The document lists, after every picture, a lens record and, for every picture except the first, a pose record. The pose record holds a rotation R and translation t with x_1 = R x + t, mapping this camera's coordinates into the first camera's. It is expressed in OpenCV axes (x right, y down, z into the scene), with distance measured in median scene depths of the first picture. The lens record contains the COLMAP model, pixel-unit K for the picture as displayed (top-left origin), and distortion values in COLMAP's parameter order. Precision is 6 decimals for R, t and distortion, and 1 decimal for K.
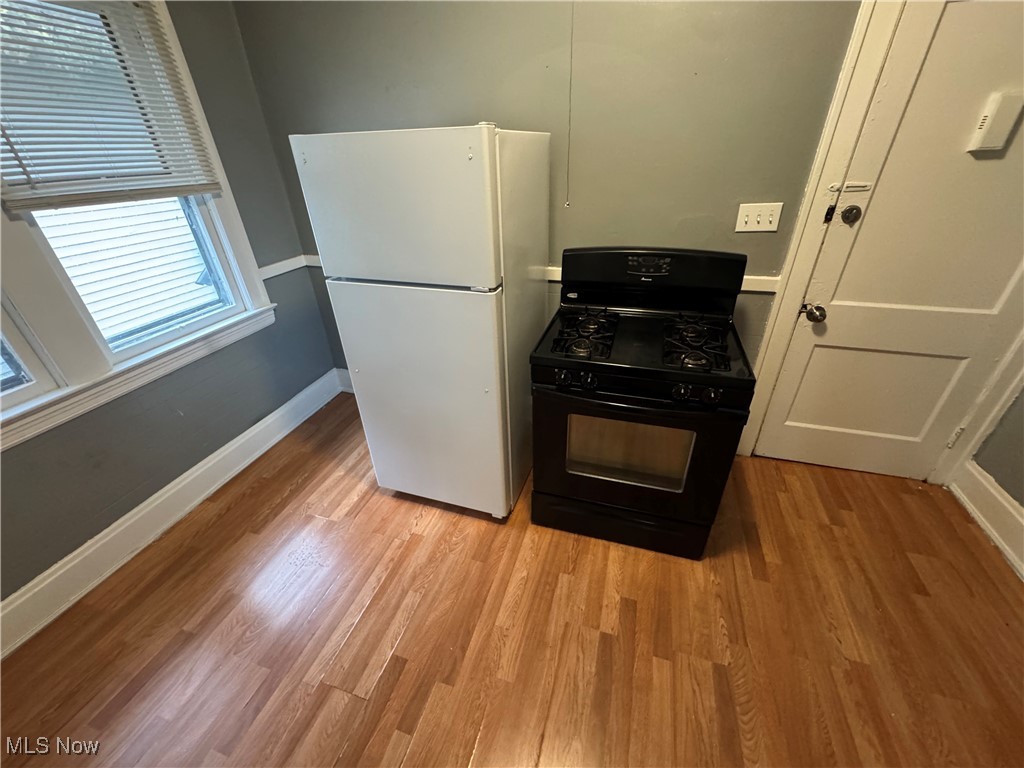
lens RADIAL K [[408.7, 0, 512.0], [0, 408.7, 384.0], [0, 0, 1]] dist [-0.003897, 0.000584]
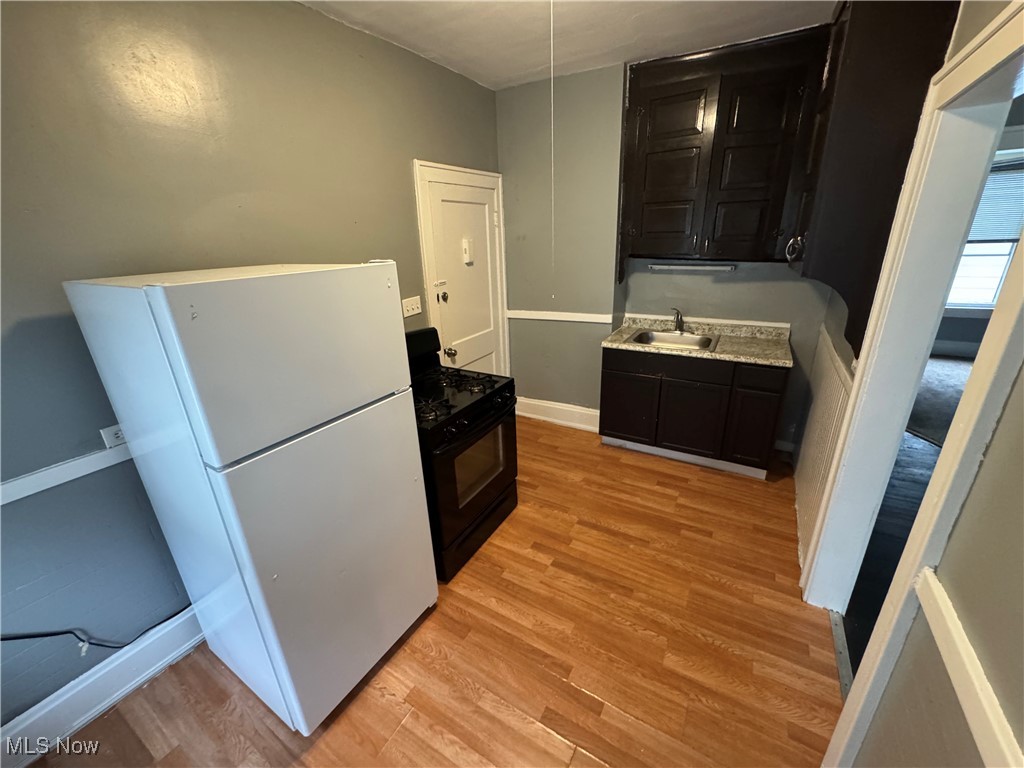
lens RADIAL K [[408.7, 0, 512.0], [0, 408.7, 384.0], [0, 0, 1]] dist [-0.003897, 0.000584]
pose [[0.223483, -0.313865, 0.922792, -0.912624], [0.515356, 0.841631, 0.161450, -0.235299], [-0.827323, 0.439484, 0.349842, 0.297959]]
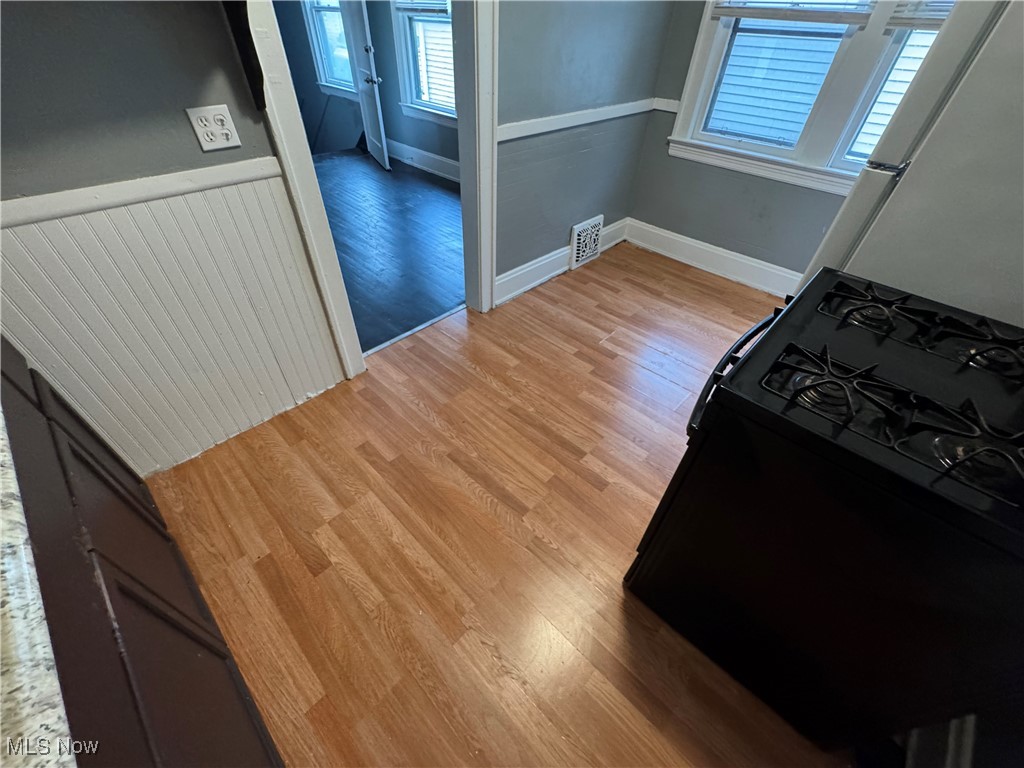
lens RADIAL K [[408.7, 0, 512.0], [0, 408.7, 384.0], [0, 0, 1]] dist [-0.003897, 0.000584]
pose [[-0.443603, 0.616823, -0.650188, 0.911539], [-0.467046, 0.460074, 0.755116, -0.263751], [0.764908, 0.638640, 0.083995, 0.573672]]
